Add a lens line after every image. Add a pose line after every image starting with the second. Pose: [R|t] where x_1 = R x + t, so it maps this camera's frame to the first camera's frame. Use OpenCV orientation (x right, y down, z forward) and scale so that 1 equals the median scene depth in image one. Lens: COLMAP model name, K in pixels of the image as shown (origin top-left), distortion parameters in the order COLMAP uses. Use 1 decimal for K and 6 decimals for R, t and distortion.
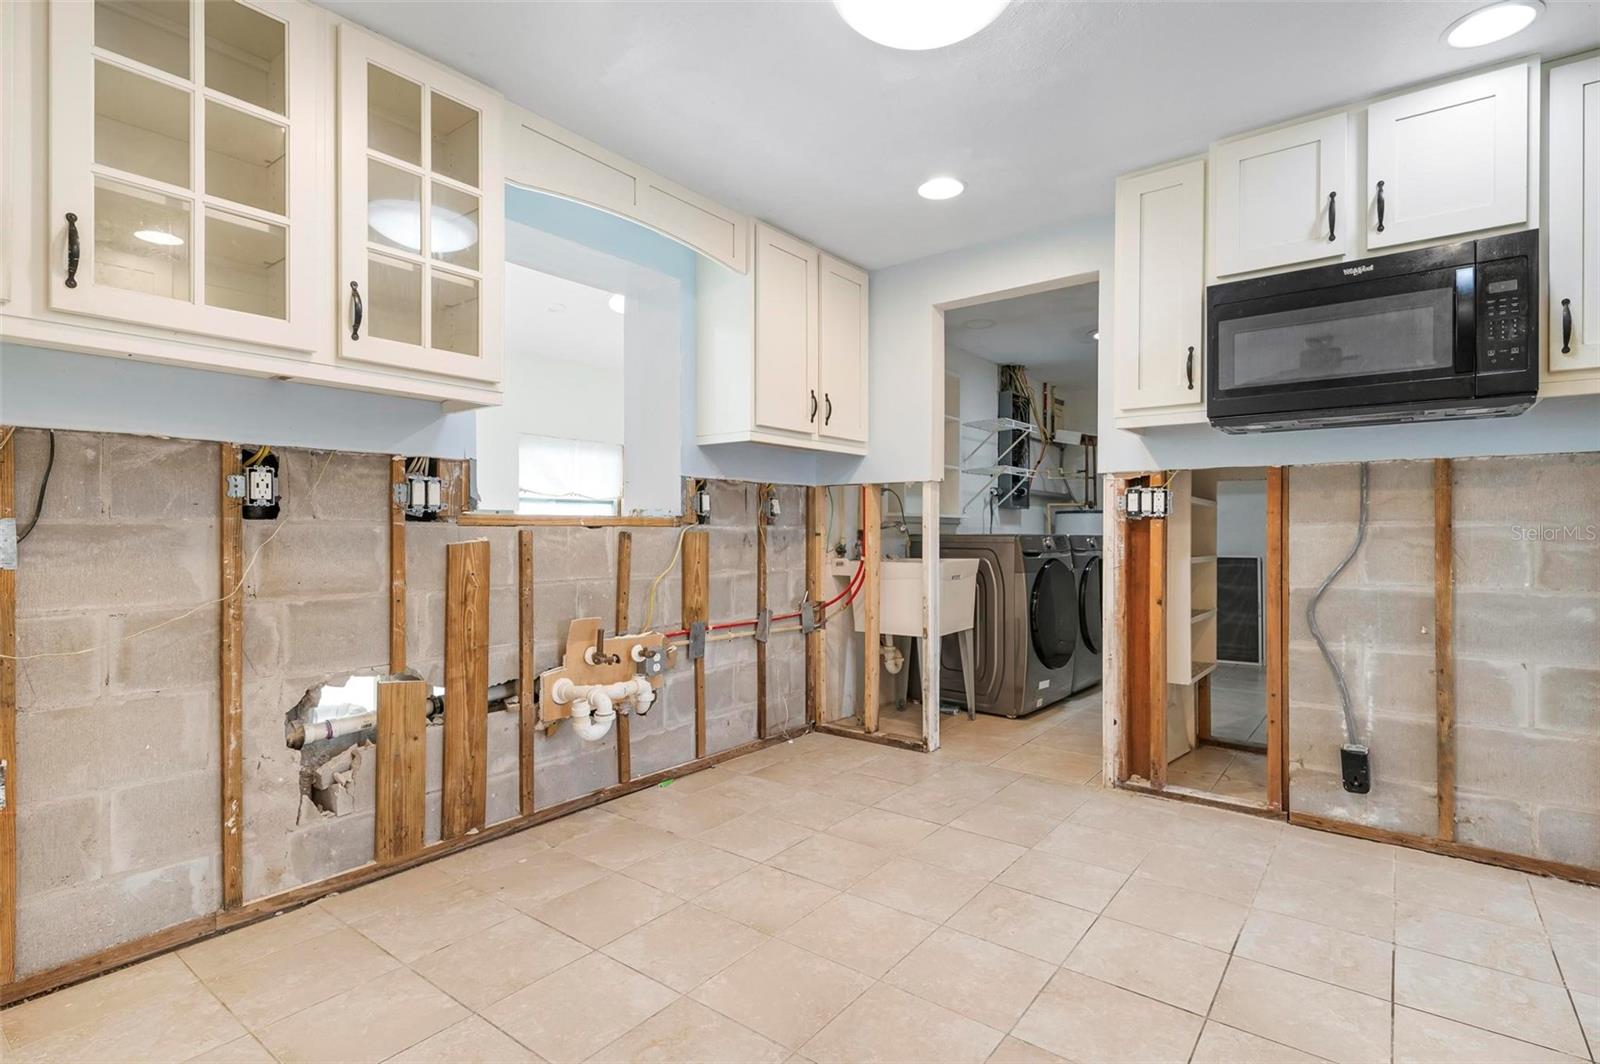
lens RADIAL K [[773.0, 0, 804.7], [0, 773.0, 529.0], [0, 0, 1]] dist [0.009078, -0.006638]
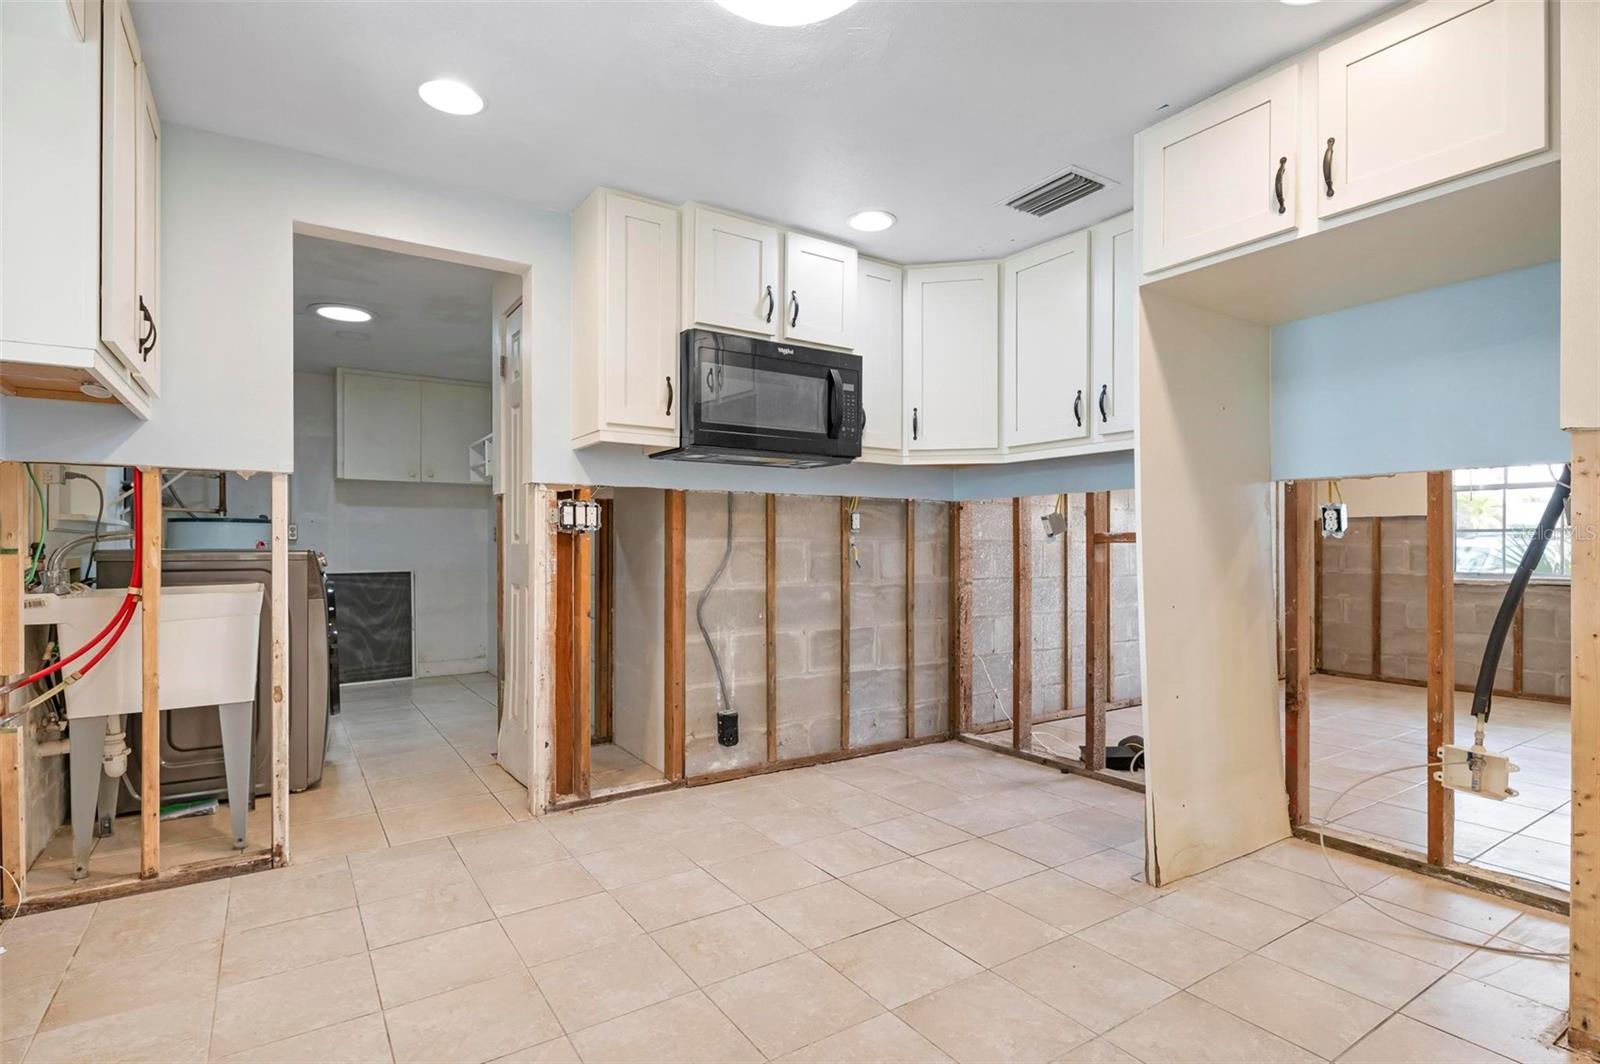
lens RADIAL K [[785.9, 0, 803.3], [0, 785.9, 545.9], [0, 0, 1]] dist [0.005219, 0.001768]
pose [[0.321194, -0.002524, 0.947010, -0.474710], [-0.002036, 0.999992, 0.003356, 0.000090], [-0.947011, -0.003006, 0.321187, 0.442421]]
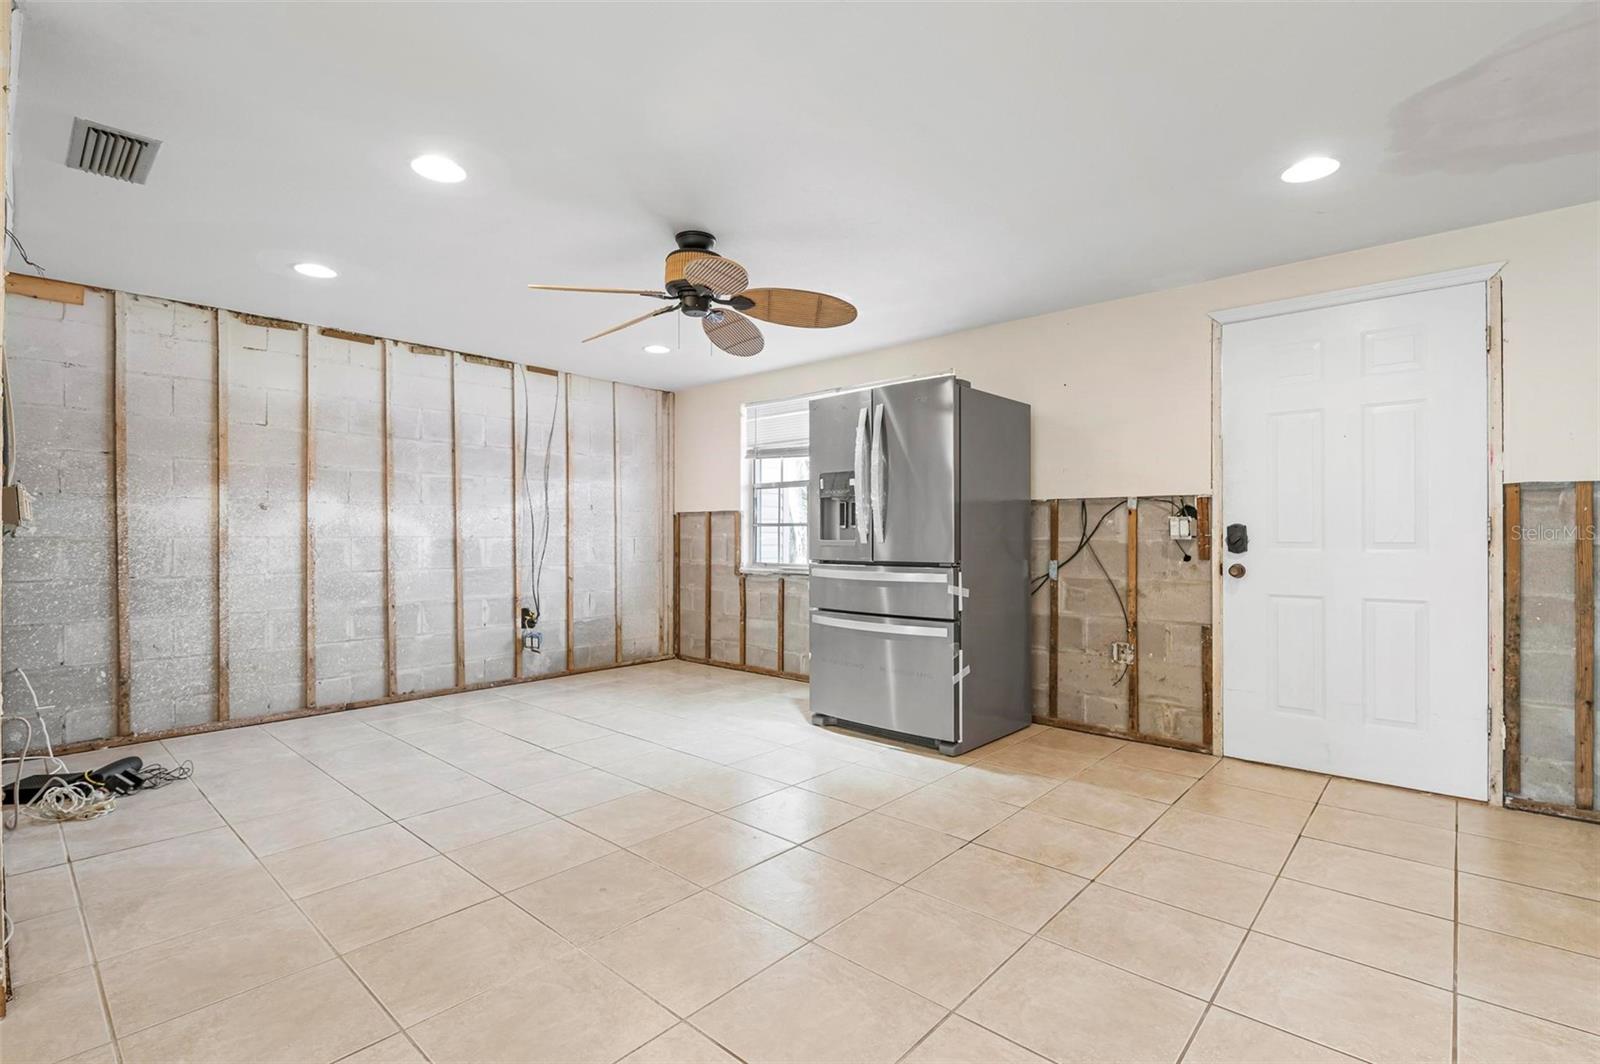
lens RADIAL K [[729.4, 0, 803.5], [0, 729.4, 531.9], [0, 0, 1]] dist [0.002436, -0.002915]
pose [[0.069035, 0.000406, 0.997614, -0.027569], [-0.000834, 1.000000, -0.000350, -0.015658], [-0.997614, -0.000808, 0.069036, -0.829674]]
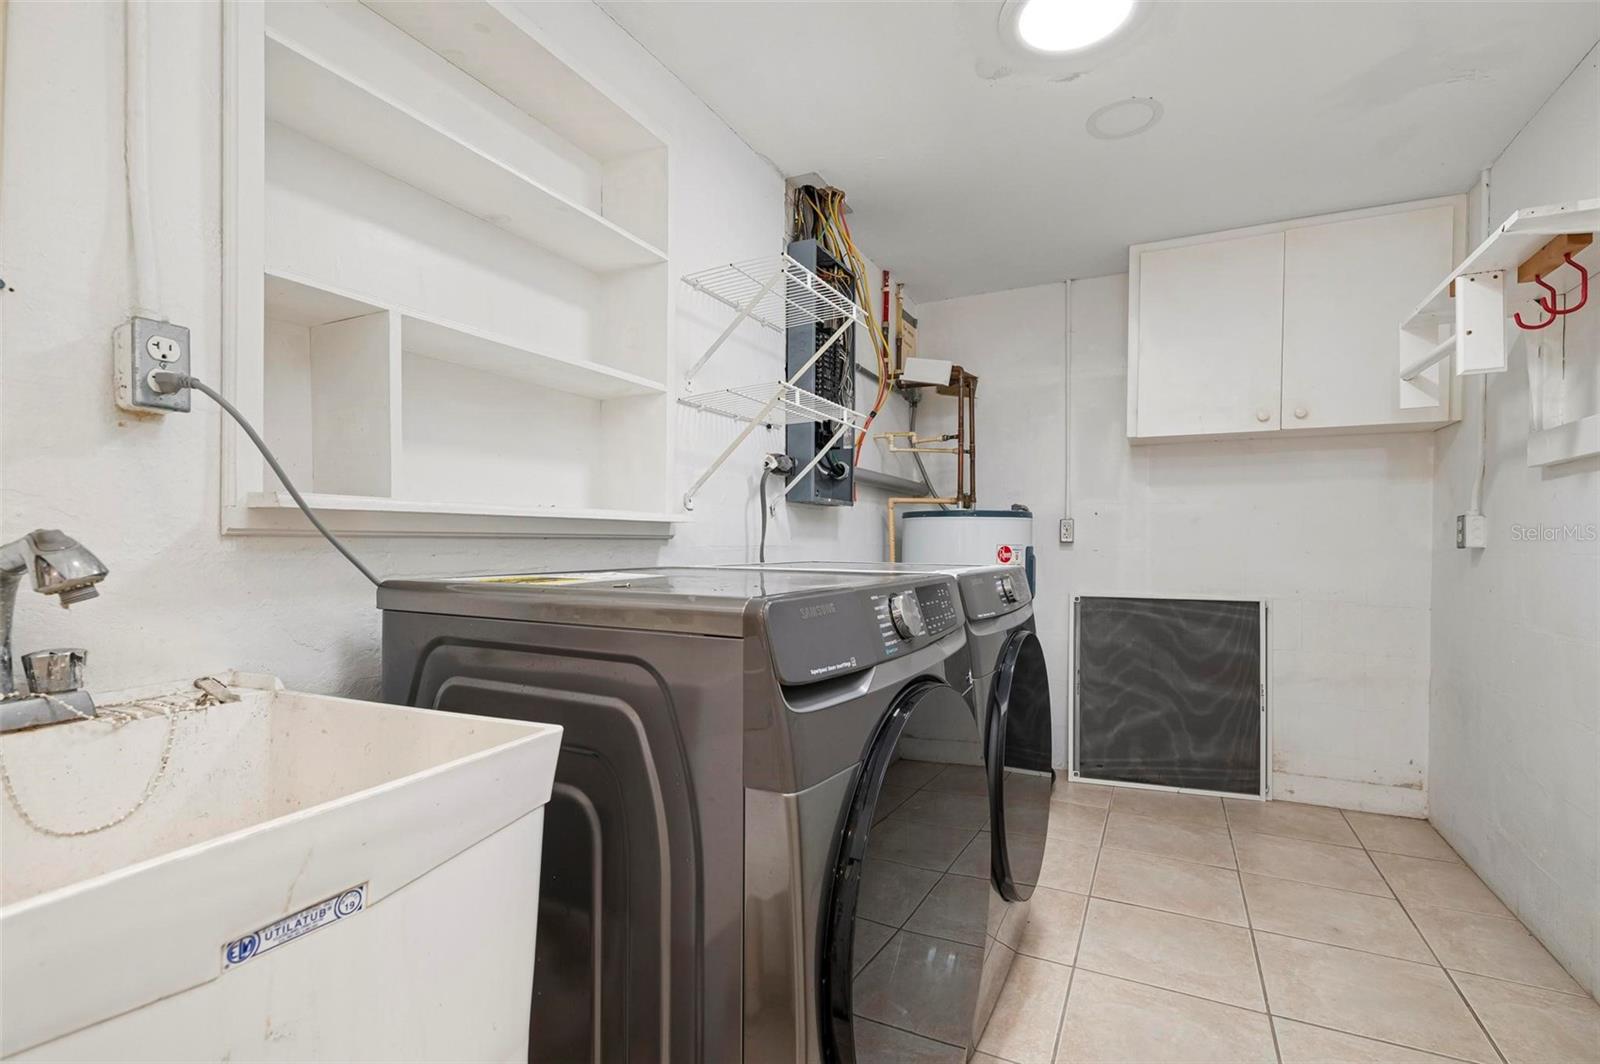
lens RADIAL K [[773.0, 0, 783.1], [0, 773.0, 554.9], [0, 0, 1]] dist [0.009078, -0.006638]
pose [[0.984625, 0.001965, 0.174672, 0.362254], [-0.006168, 0.999704, 0.023524, -0.013560], [-0.174574, -0.024239, 0.984346, 1.182131]]
